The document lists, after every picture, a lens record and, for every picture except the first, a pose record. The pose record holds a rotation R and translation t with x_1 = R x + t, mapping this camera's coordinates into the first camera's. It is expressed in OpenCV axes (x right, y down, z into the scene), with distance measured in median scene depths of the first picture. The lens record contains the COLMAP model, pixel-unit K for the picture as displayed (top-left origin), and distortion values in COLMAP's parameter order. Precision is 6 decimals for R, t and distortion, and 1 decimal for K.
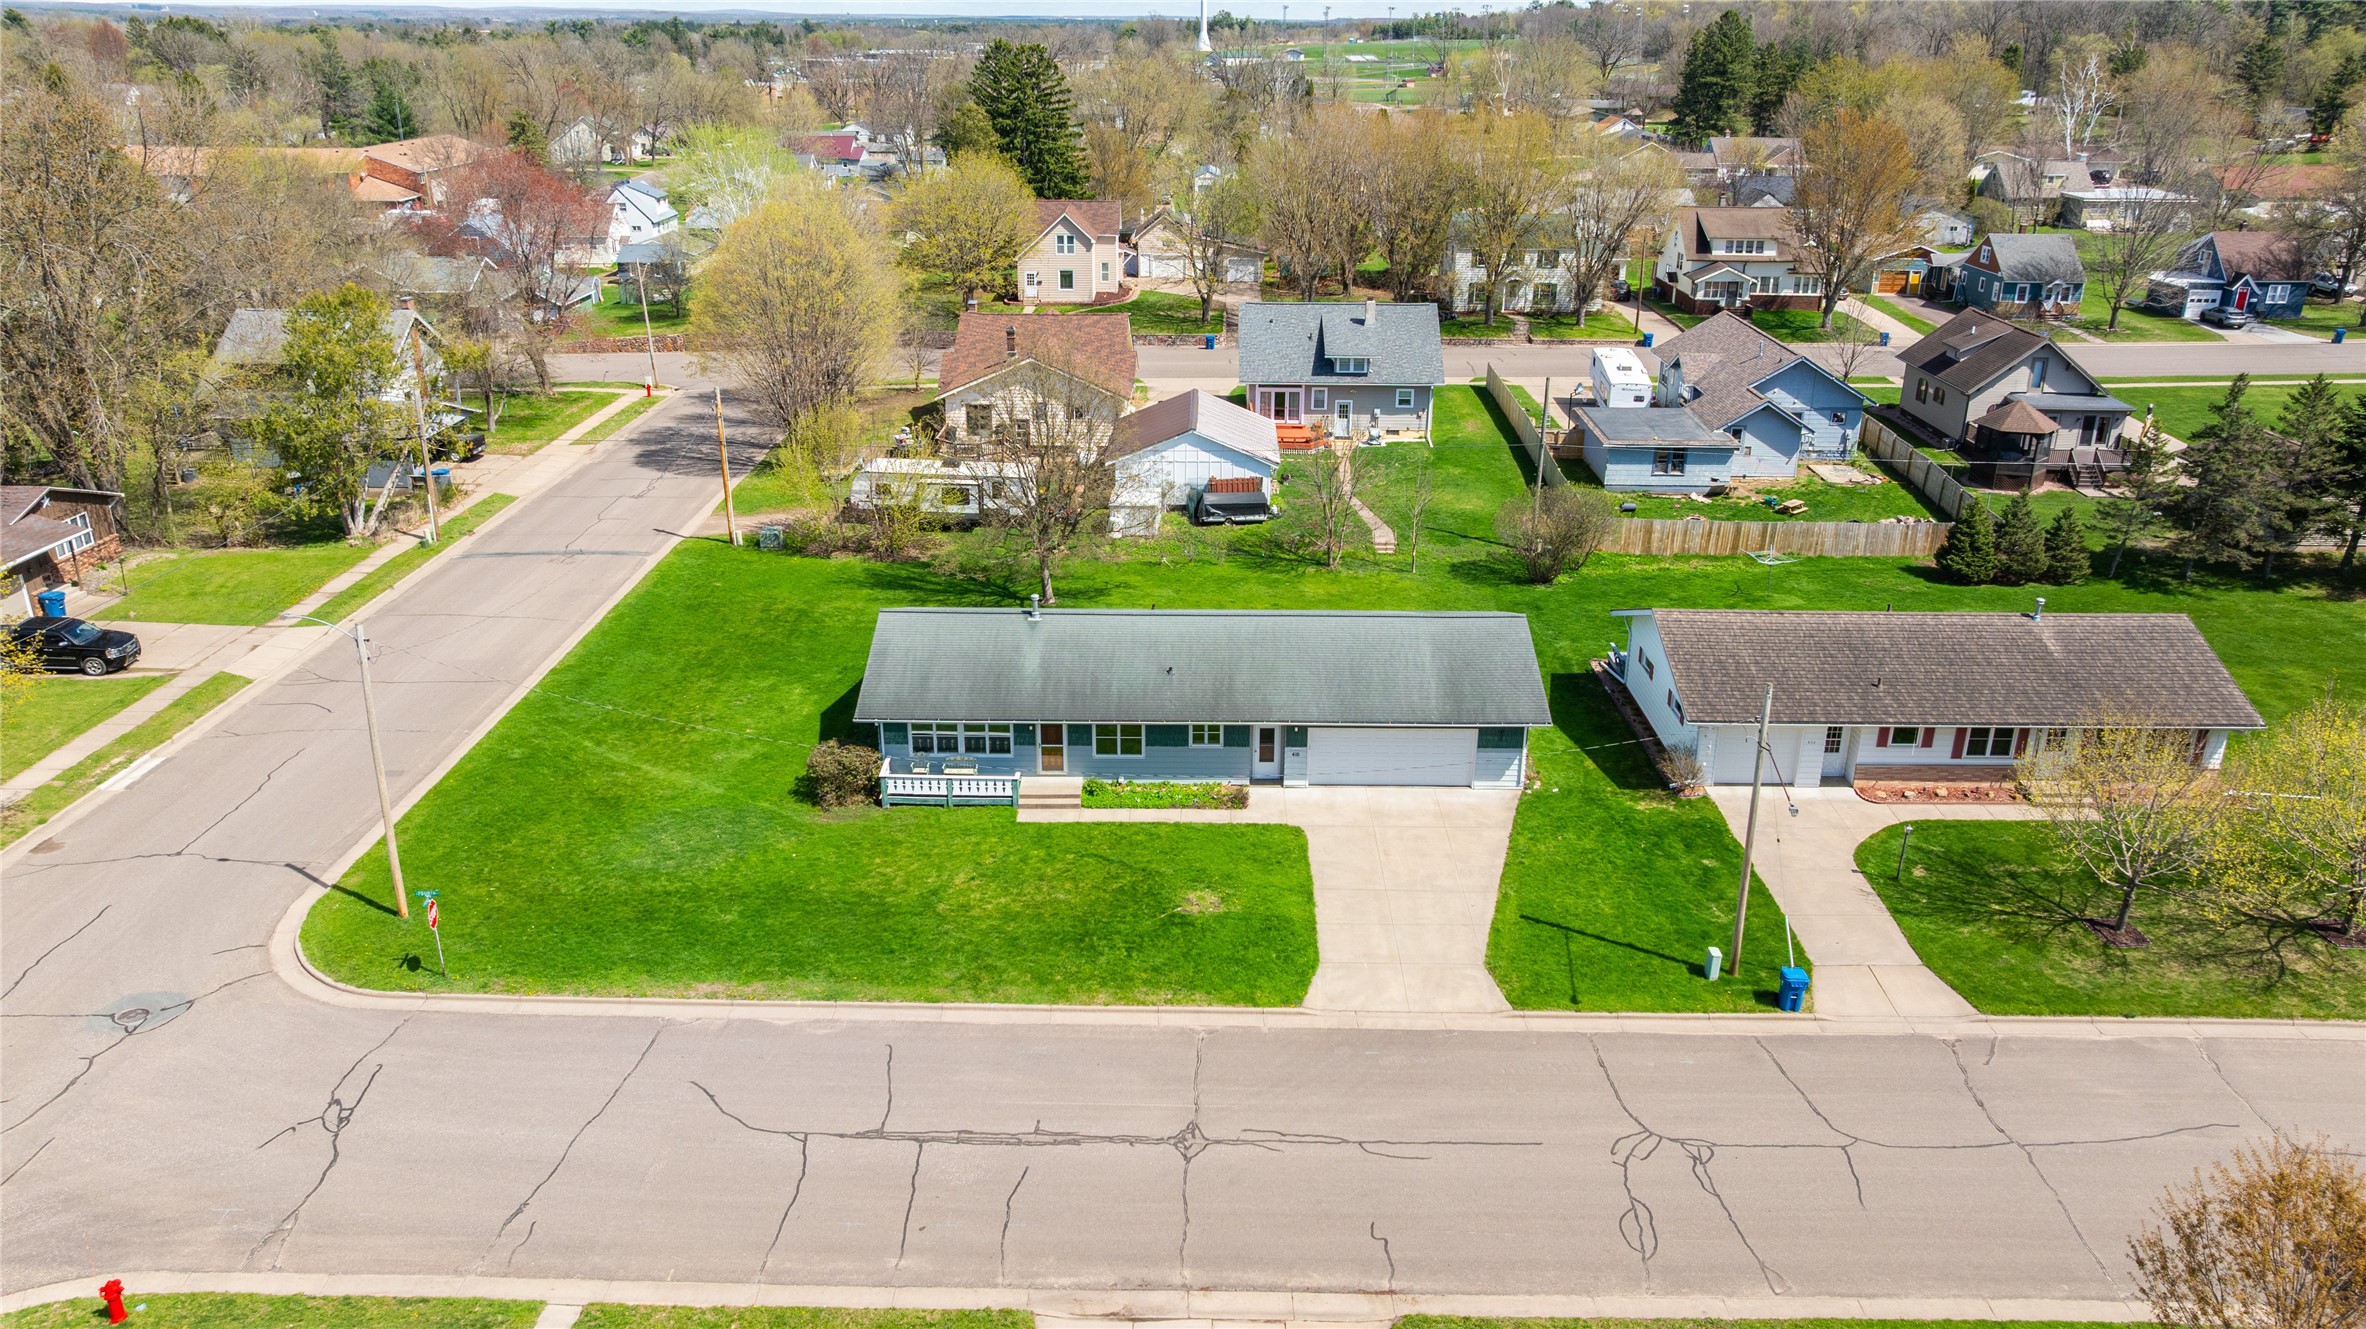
lens RADIAL K [[1671.8, 0, 1193.3], [0, 1671.8, 655.5], [0, 0, 1]] dist [-0.035575, 0.032673]
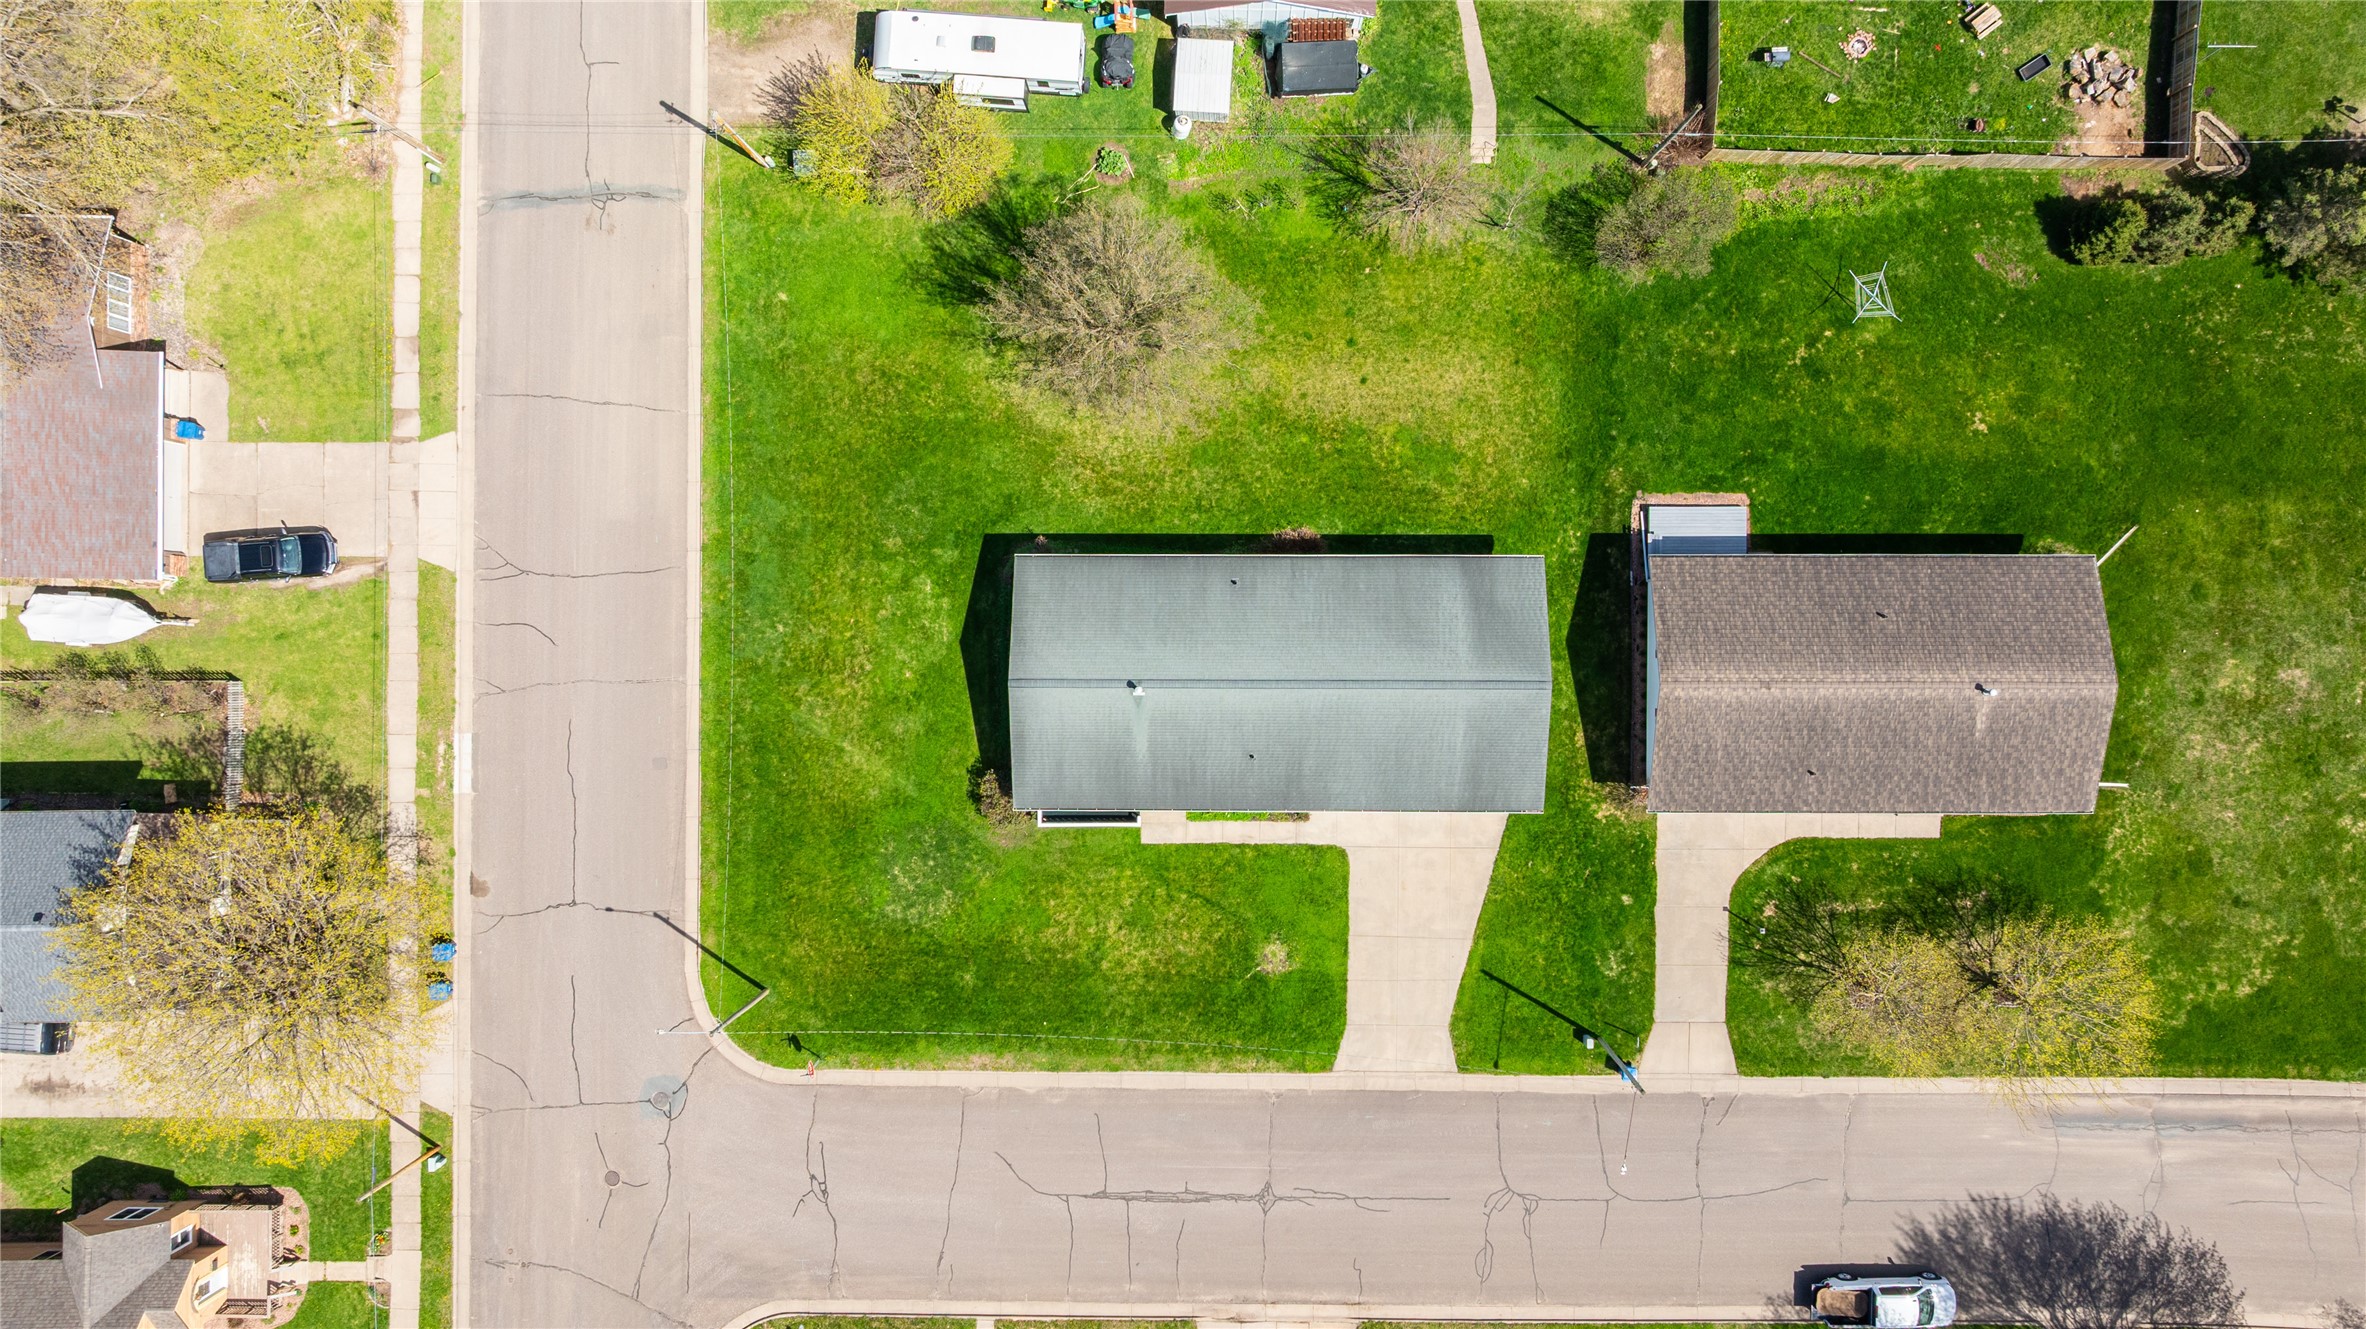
lens RADIAL K [[1671.8, 0, 1193.3], [0, 1671.8, 655.5], [0, 0, 1]] dist [-0.035575, 0.032673]
pose [[0.999704, 0.001538, -0.024285, -0.029053], [0.022182, 0.352635, 0.935498, -1.238275], [0.010003, -0.935760, 0.352496, 0.648803]]
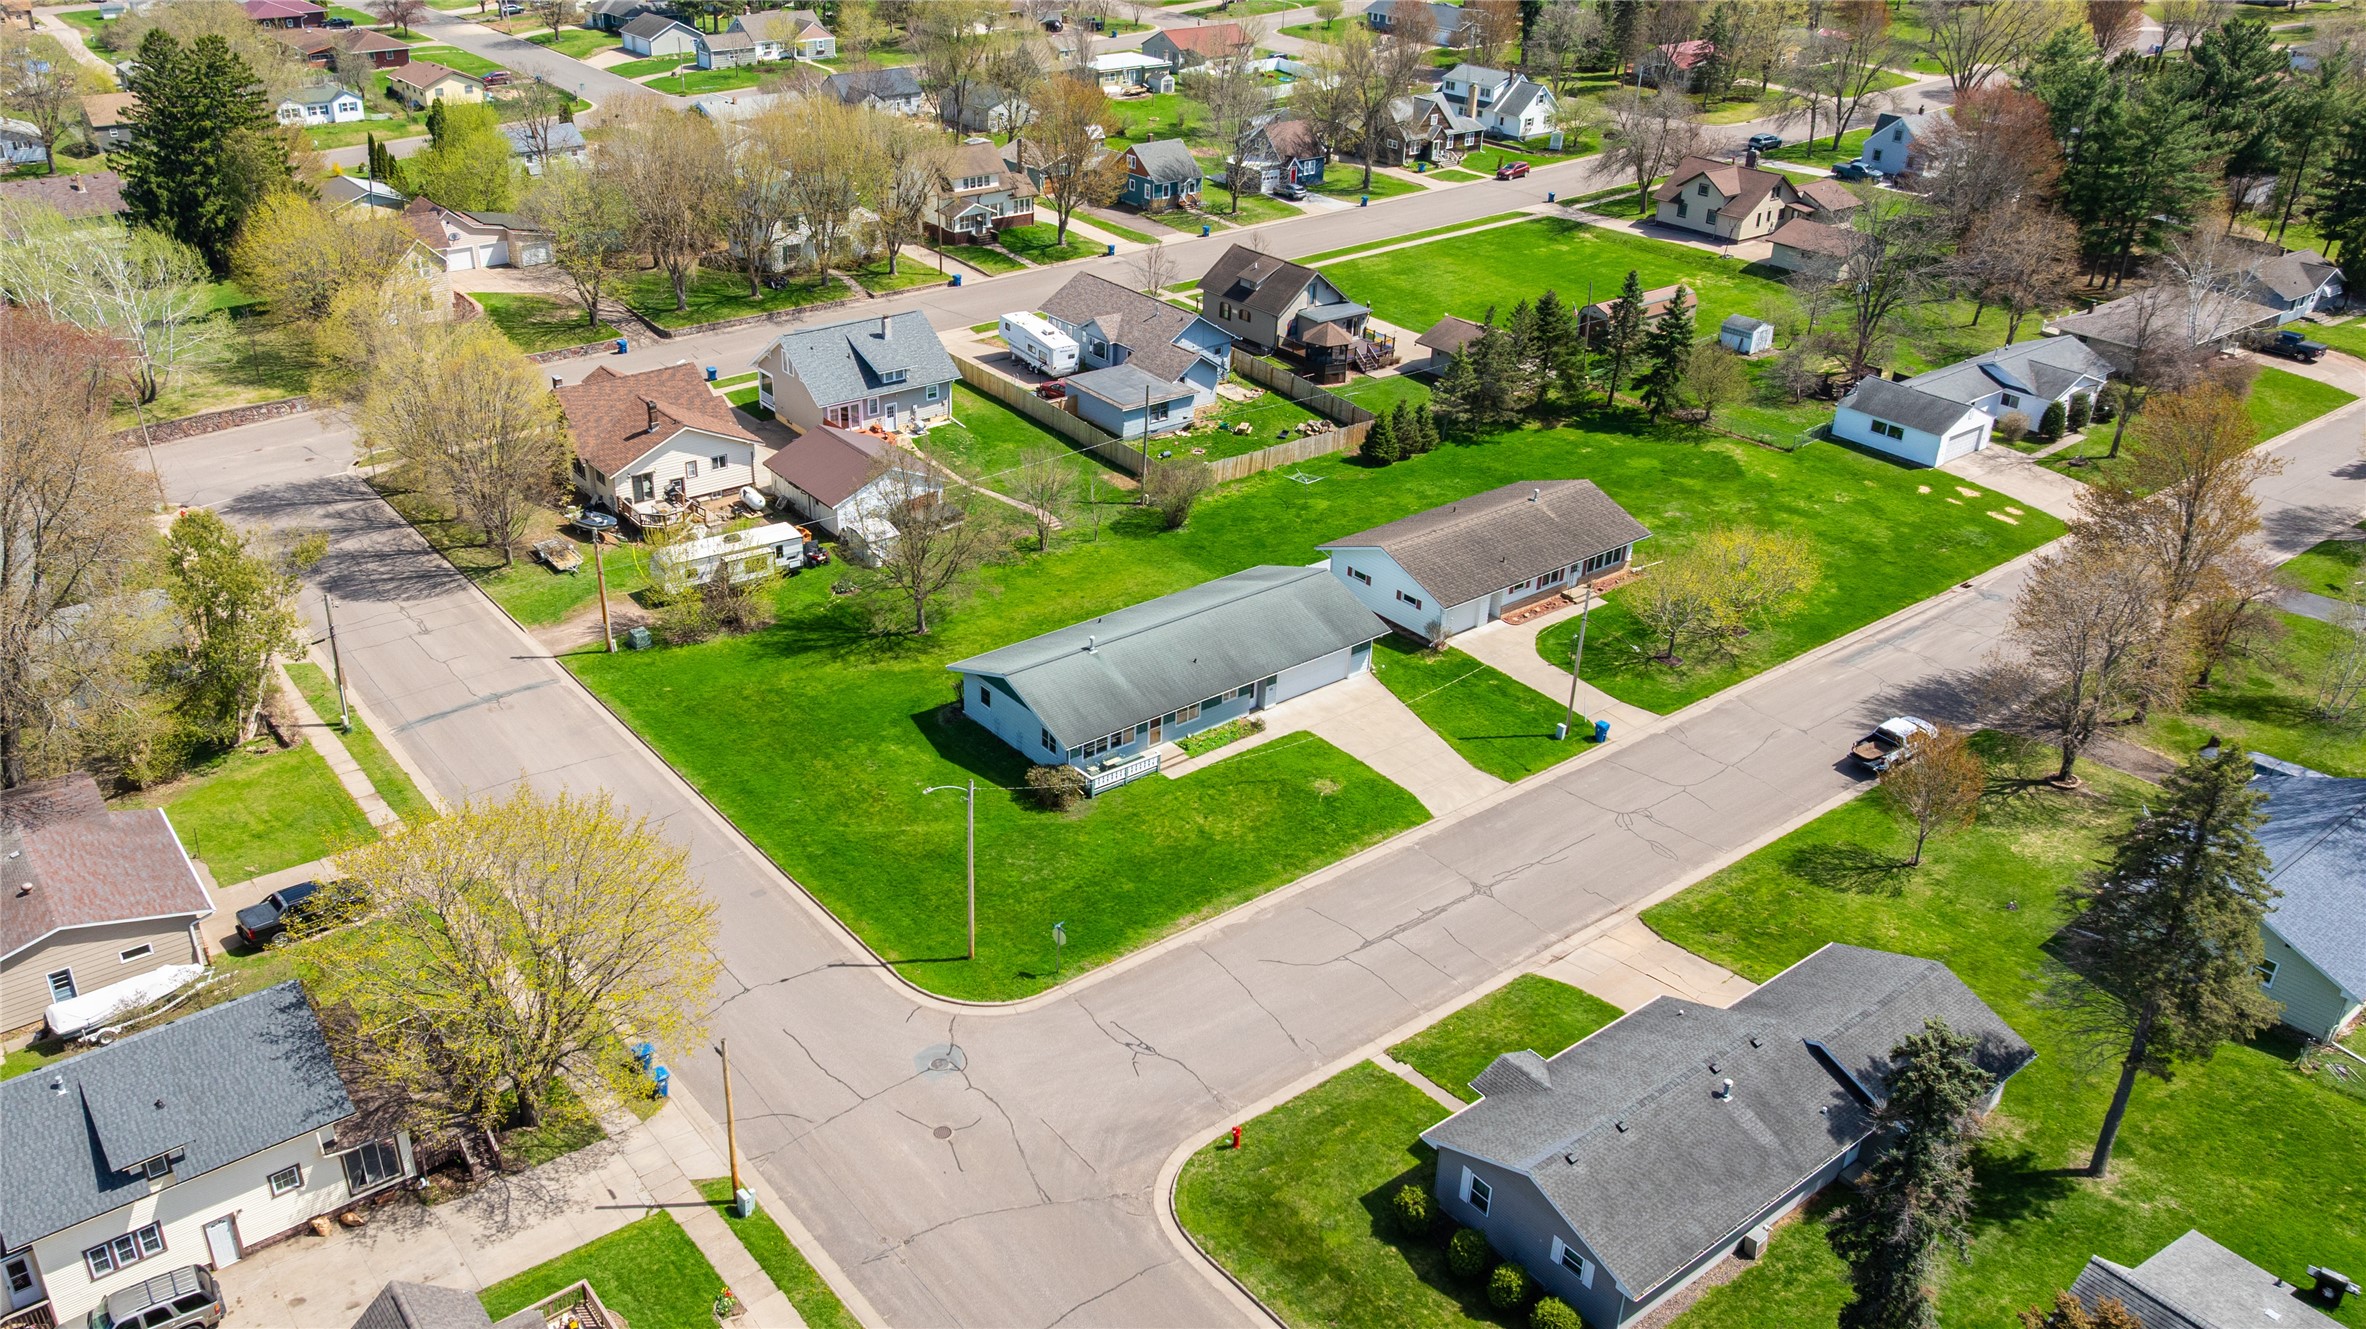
lens RADIAL K [[1794.6, 0, 1096.7], [0, 1794.6, 667.3], [0, 0, 1]] dist [0.003698, 0.000419]
pose [[0.794413, -0.275929, 0.541084, -1.044989], [0.209212, 0.960647, 0.182724, -0.325964], [-0.570209, -0.031957, 0.820878, -0.354101]]
